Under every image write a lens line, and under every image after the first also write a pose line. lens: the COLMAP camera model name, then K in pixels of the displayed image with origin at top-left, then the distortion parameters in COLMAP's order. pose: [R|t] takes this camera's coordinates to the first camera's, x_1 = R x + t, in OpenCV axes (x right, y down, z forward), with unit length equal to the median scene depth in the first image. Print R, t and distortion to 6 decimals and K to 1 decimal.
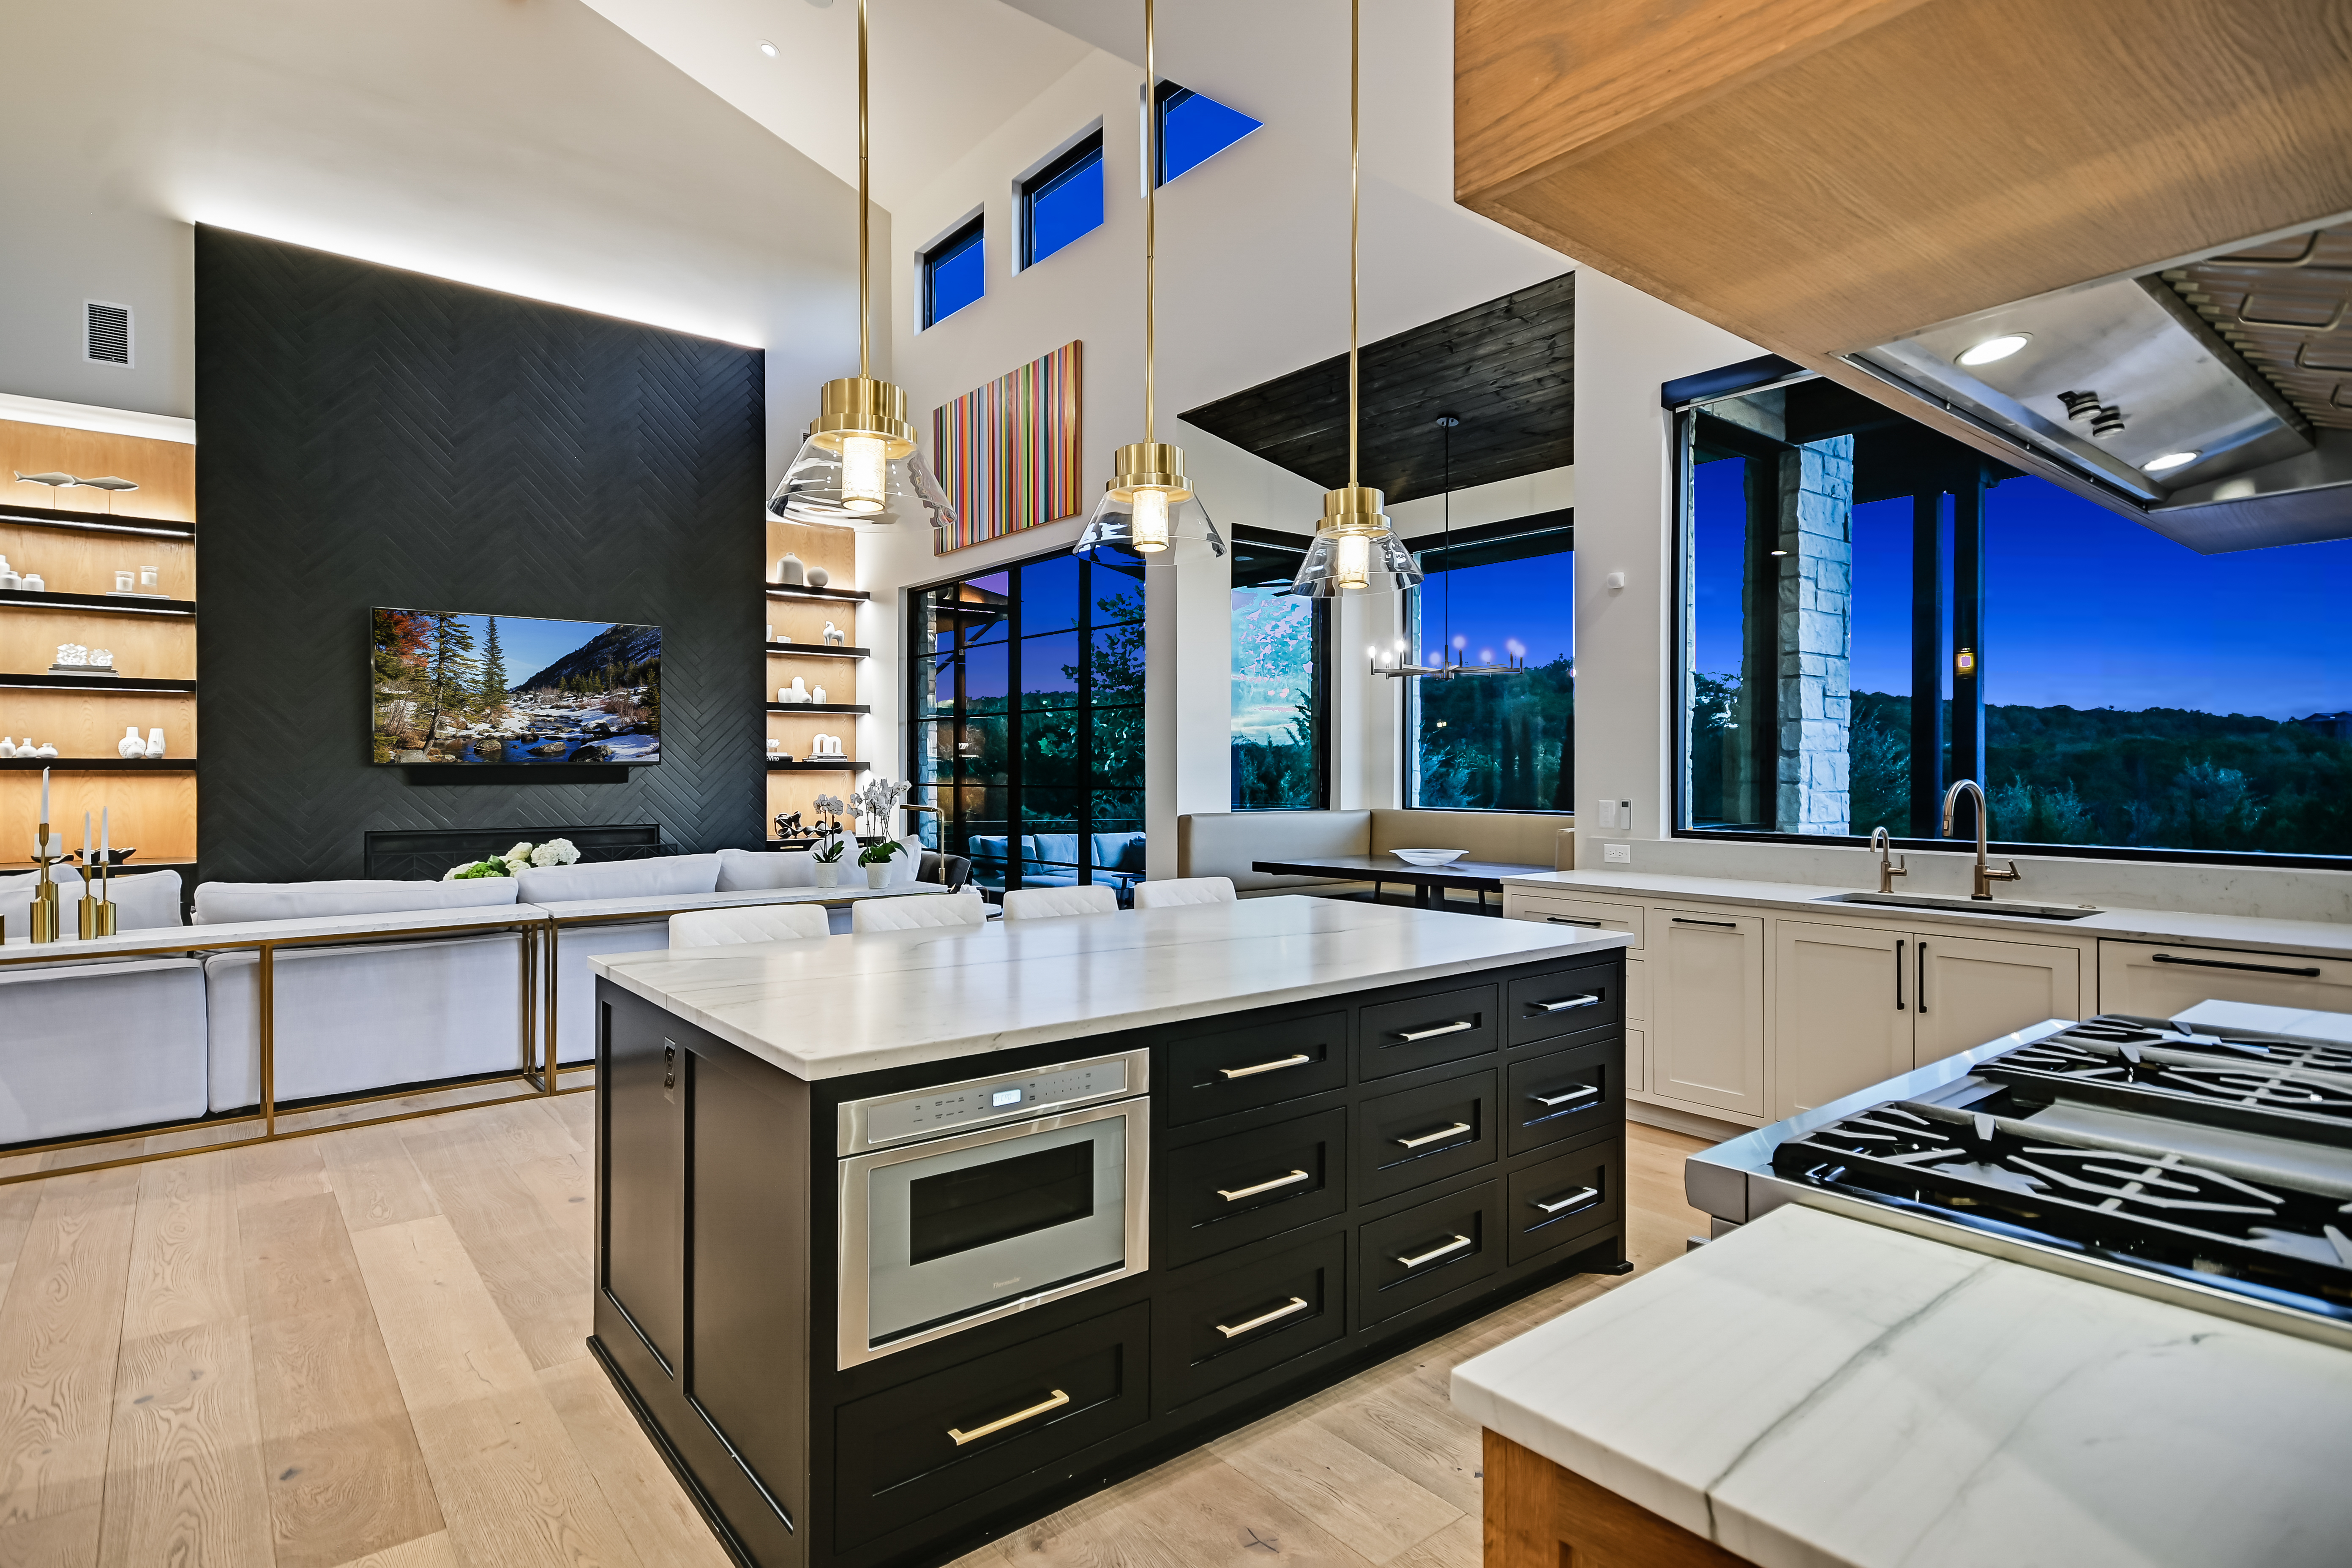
lens RADIAL K [[1158.8, 0, 1147.0], [0, 1158.8, 775.3], [0, 0, 1]] dist [0.020425, -0.005545]
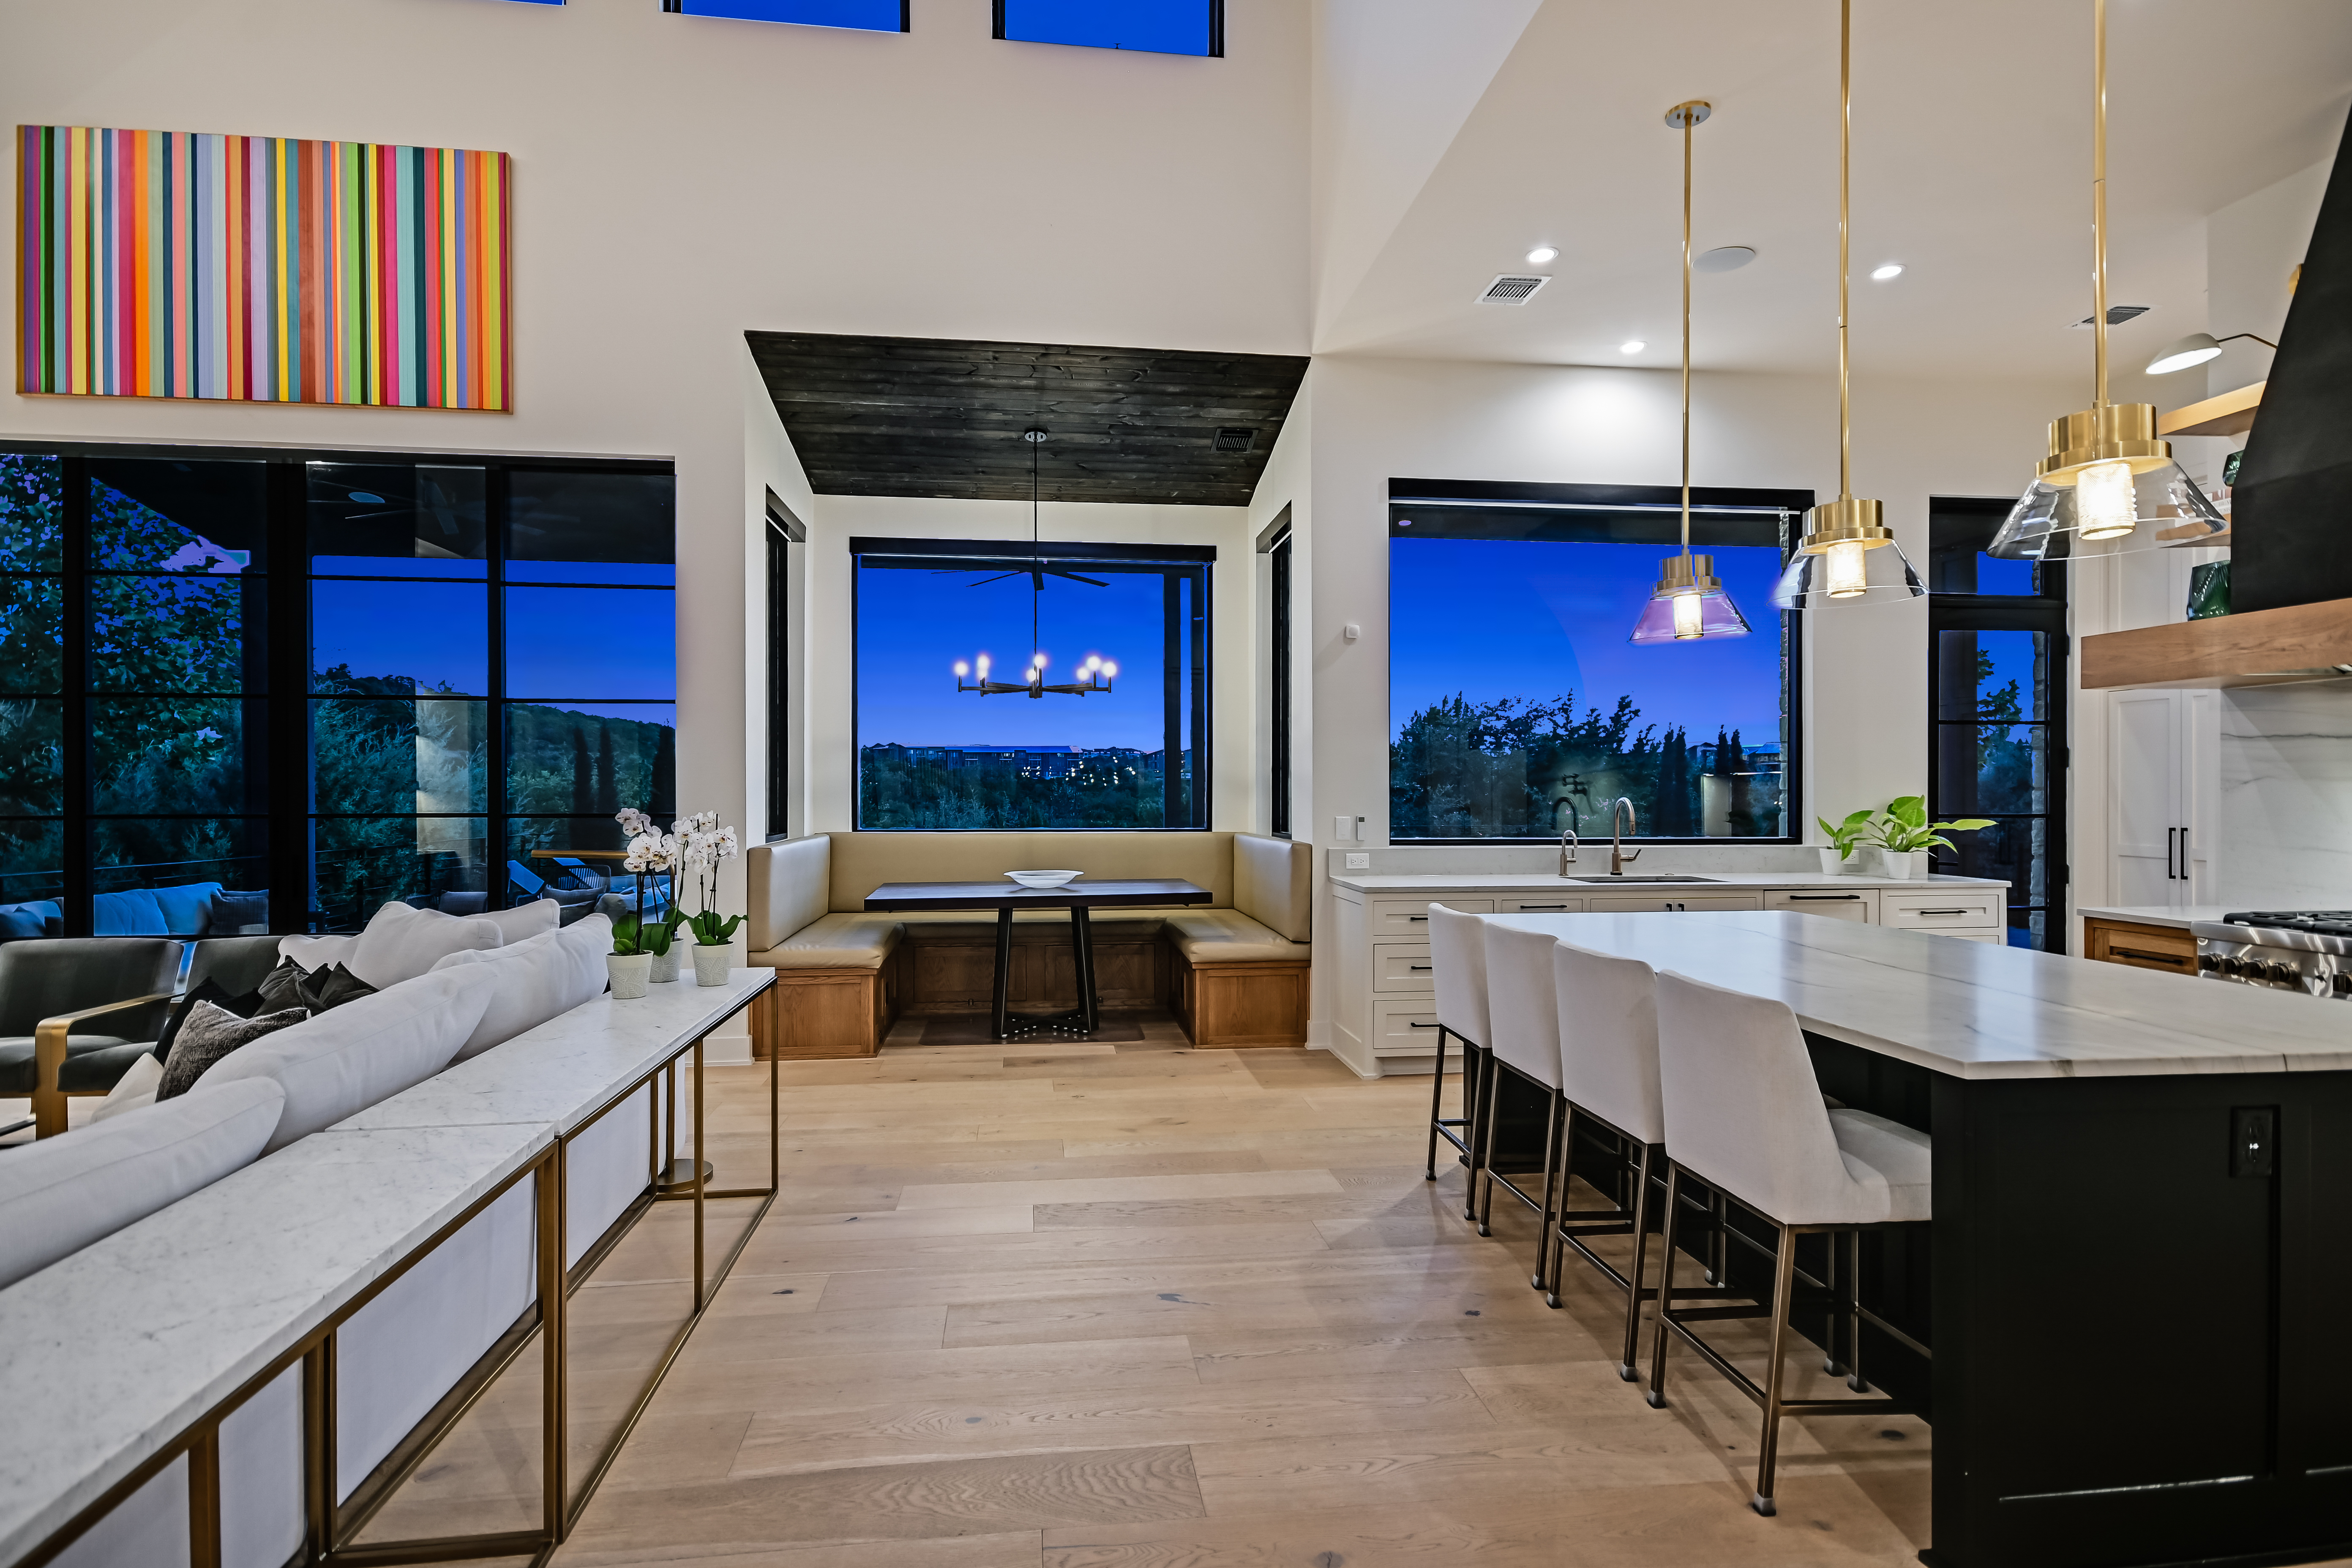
lens RADIAL K [[1158.8, 0, 1145.5], [0, 1158.8, 787.2], [0, 0, 1]] dist [0.020425, -0.005545]
pose [[0.538911, -0.002678, 0.842359, -0.411041], [0.003191, 0.999994, 0.001137, -0.006236], [-0.842357, 0.002075, 0.538916, 0.305694]]
